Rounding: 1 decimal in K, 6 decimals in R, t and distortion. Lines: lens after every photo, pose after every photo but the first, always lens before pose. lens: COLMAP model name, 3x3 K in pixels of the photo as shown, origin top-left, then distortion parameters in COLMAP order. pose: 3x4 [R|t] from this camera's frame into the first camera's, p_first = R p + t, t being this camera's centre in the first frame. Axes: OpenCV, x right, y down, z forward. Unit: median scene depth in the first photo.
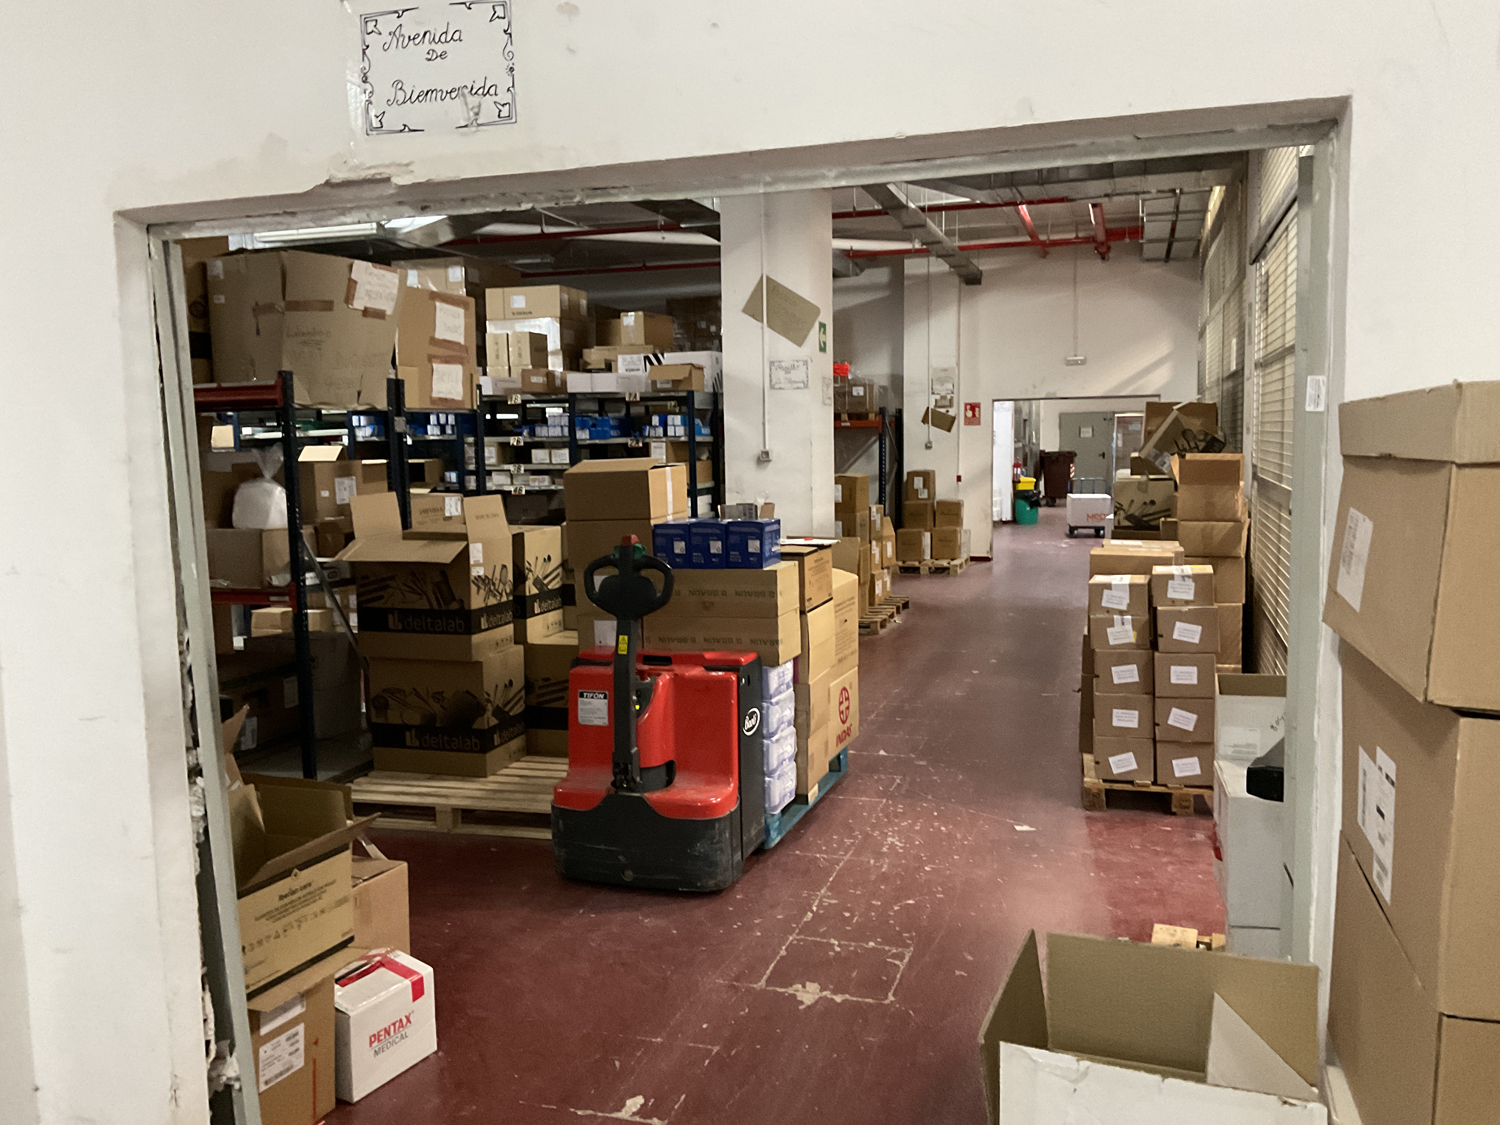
lens RADIAL K [[1227.1, 0, 750.0], [0, 1227.1, 562.5], [0, 0, 1]] dist [-0.004384, -0.005531]
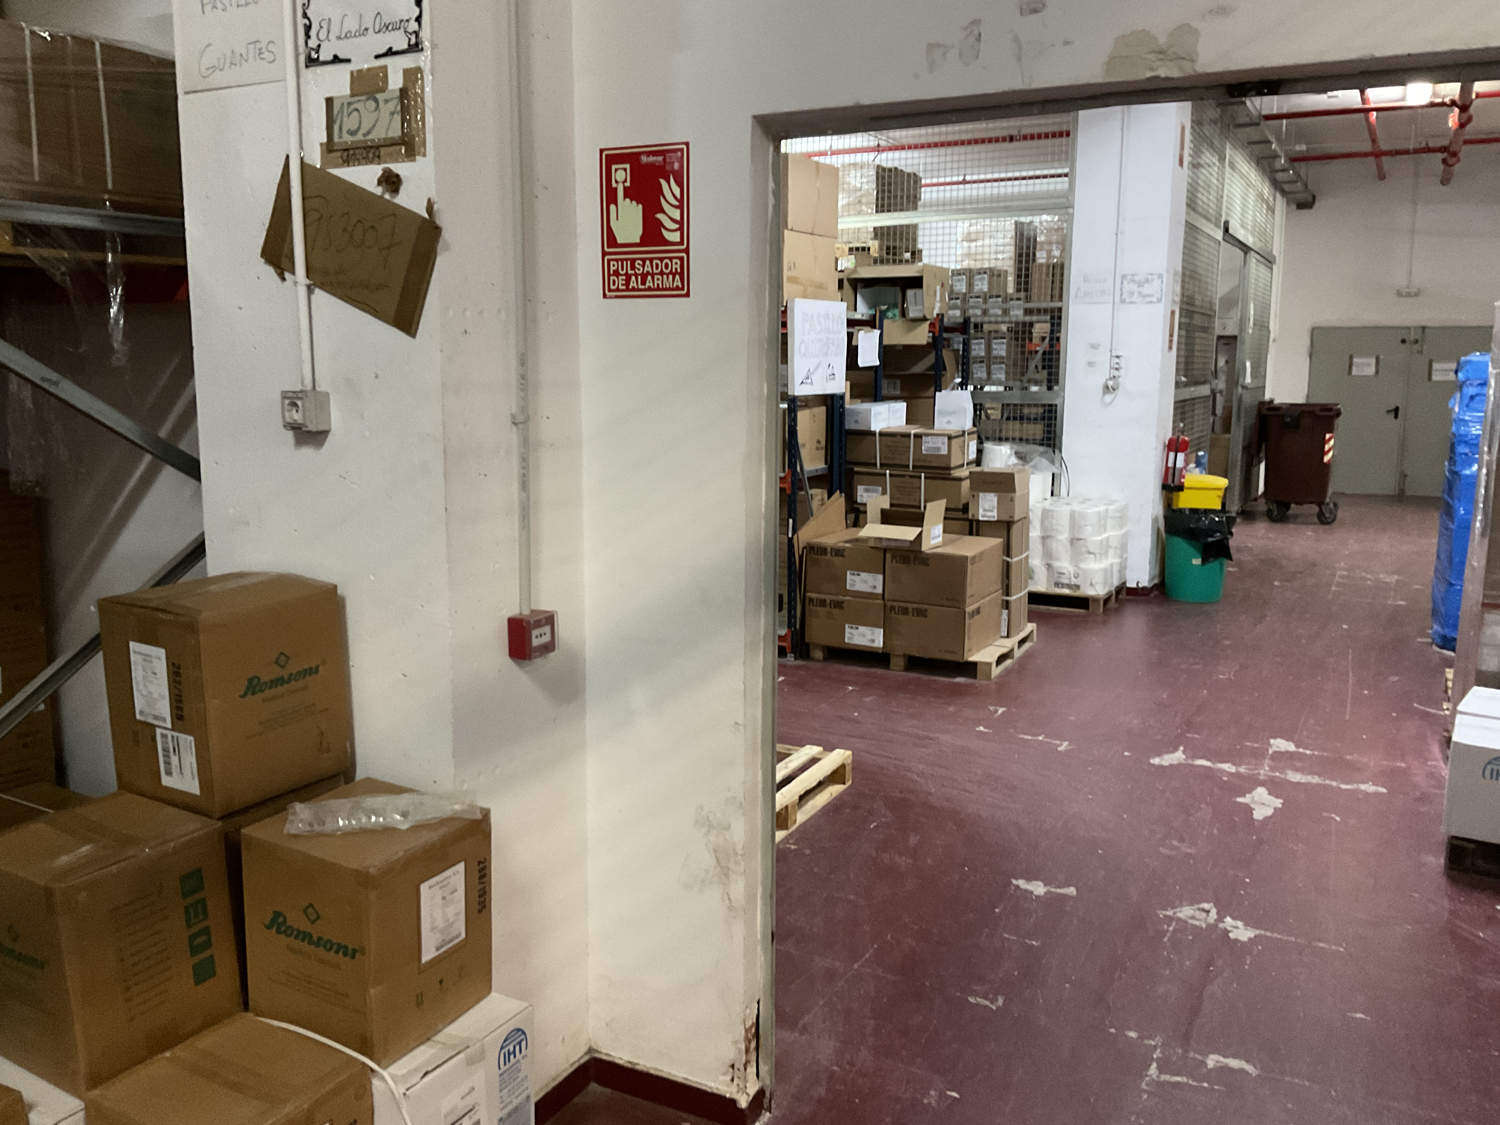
lens RADIAL K [[1227.1, 0, 750.0], [0, 1227.1, 562.5], [0, 0, 1]] dist [-0.004384, -0.005531]
pose [[0.982278, 0.058676, -0.178009, 0.156972], [-0.047196, 0.996565, 0.068056, -0.062793], [0.181390, -0.058448, 0.981673, 0.594657]]
